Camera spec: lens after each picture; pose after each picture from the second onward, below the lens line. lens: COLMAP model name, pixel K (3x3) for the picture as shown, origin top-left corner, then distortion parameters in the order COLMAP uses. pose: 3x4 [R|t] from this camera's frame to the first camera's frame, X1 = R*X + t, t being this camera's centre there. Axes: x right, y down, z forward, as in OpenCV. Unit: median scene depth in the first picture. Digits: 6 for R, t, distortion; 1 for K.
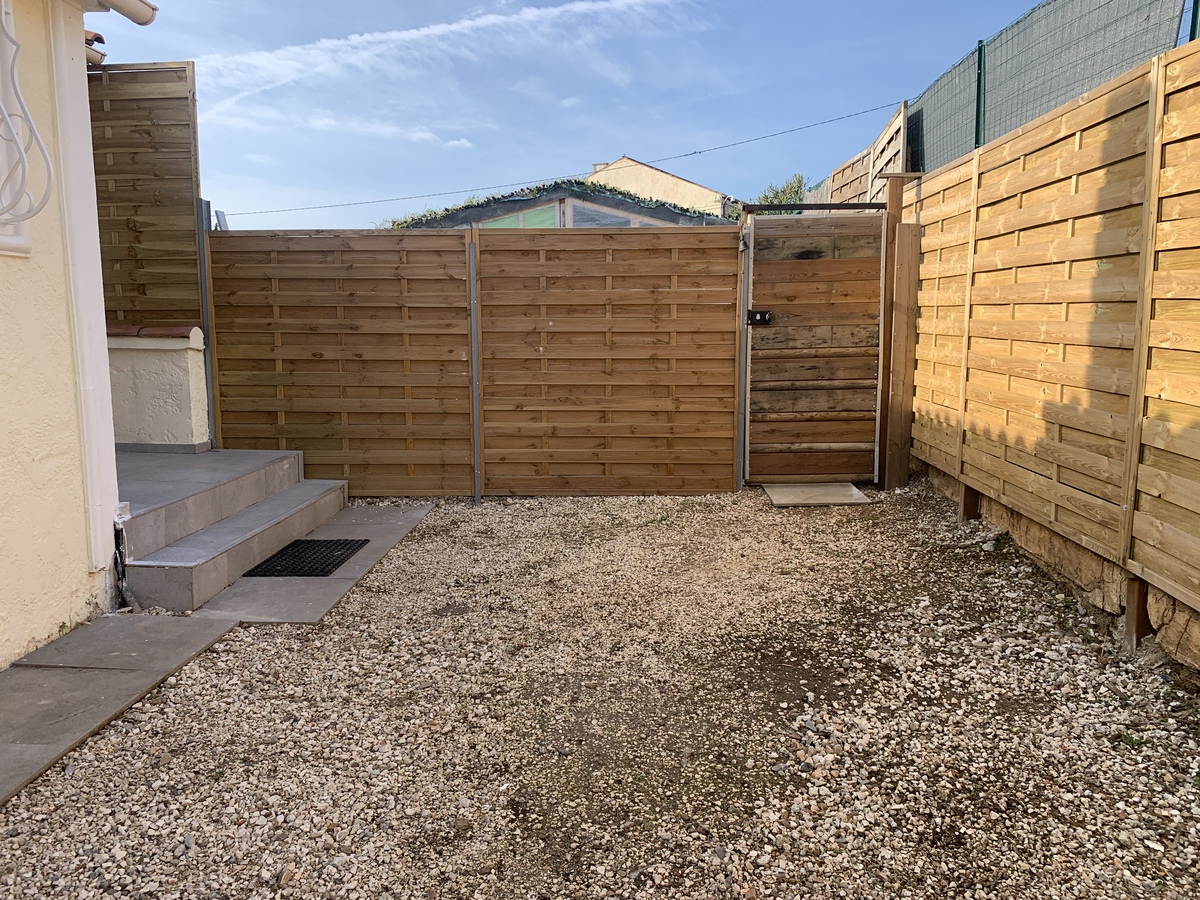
lens RADIAL K [[973.4, 0, 600.0], [0, 973.4, 450.0], [0, 0, 1]] dist [-0.002975, -0.001988]
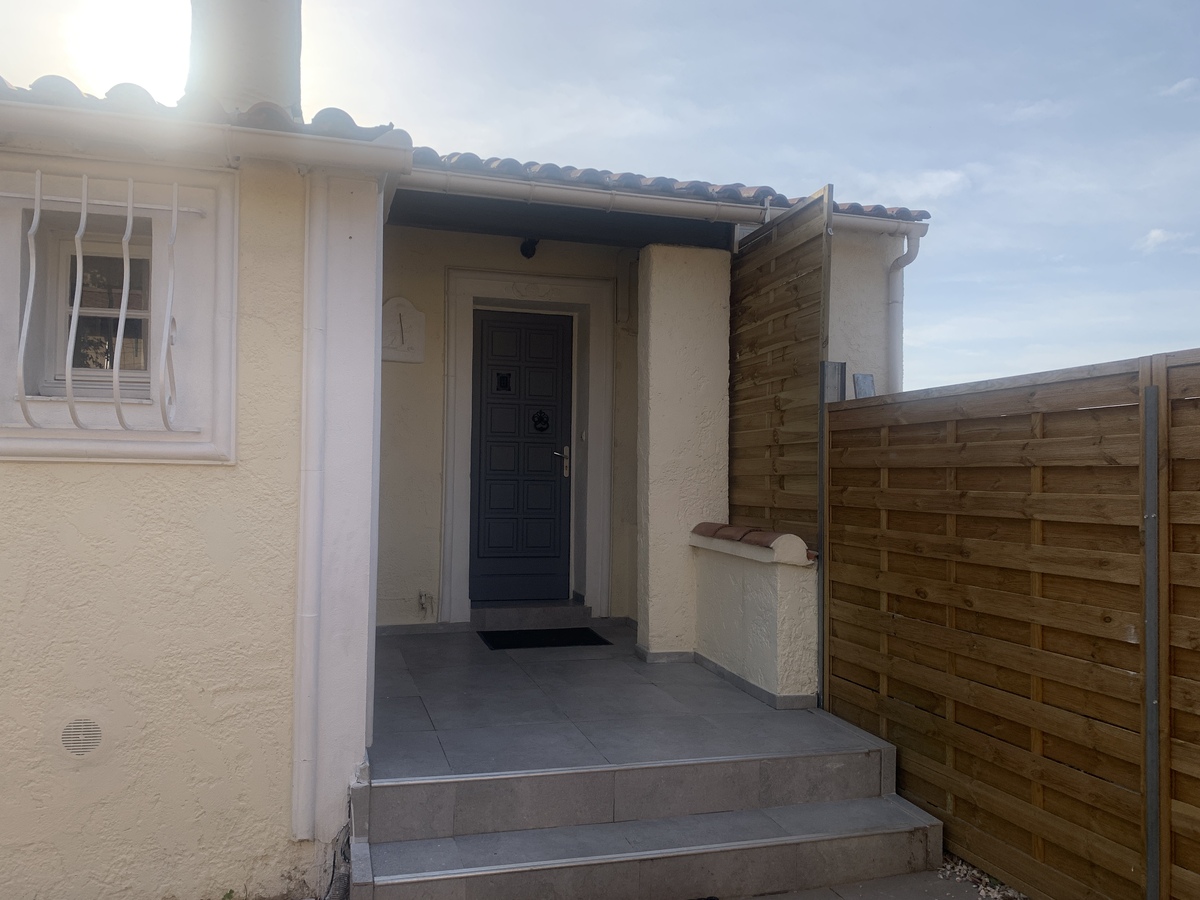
lens RADIAL K [[919.2, 0, 600.0], [0, 919.2, 450.0], [0, 0, 1]] dist [0.073858, -0.131365]
pose [[0.292117, -0.026571, -0.956013, 0.202018], [-0.137715, 0.988028, -0.069541, -0.118075], [0.946415, 0.151972, 0.284961, 0.638303]]
